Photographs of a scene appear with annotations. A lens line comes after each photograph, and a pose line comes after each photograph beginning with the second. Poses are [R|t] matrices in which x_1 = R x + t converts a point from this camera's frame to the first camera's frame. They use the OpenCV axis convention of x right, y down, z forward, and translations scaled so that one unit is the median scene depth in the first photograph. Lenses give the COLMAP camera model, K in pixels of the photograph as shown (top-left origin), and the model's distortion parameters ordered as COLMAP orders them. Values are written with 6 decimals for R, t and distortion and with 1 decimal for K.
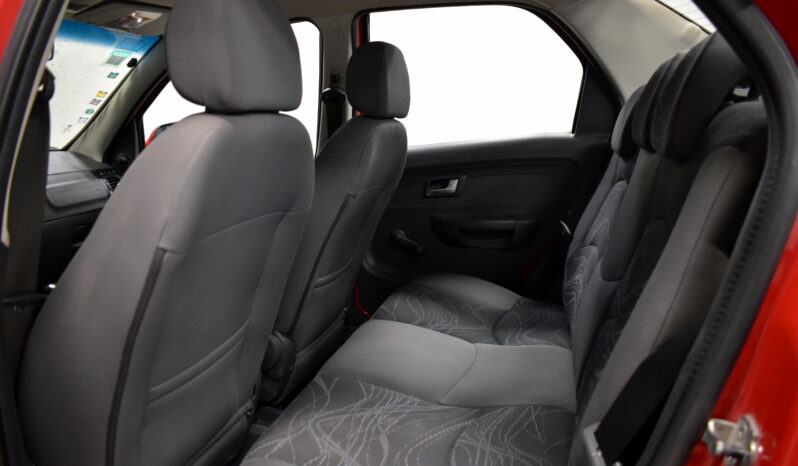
lens RADIAL K [[770.5, 0, 413.6], [0, 770.5, 232.9], [0, 0, 1]] dist [-0.072968, 0.005696]
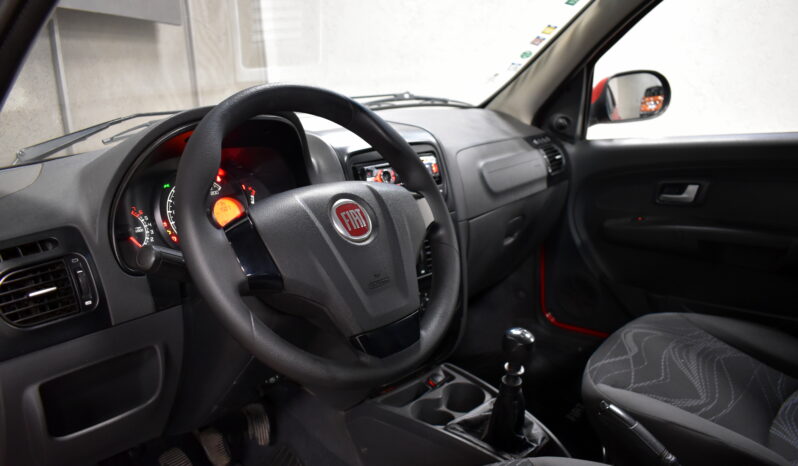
lens RADIAL K [[770.5, 0, 413.6], [0, 770.5, 232.9], [0, 0, 1]] dist [-0.072968, 0.005696]
pose [[0.917341, 0.079347, -0.390114, -0.227622], [-0.057009, 0.996019, 0.068528, -0.035616], [0.393998, -0.040624, 0.918213, 0.284979]]
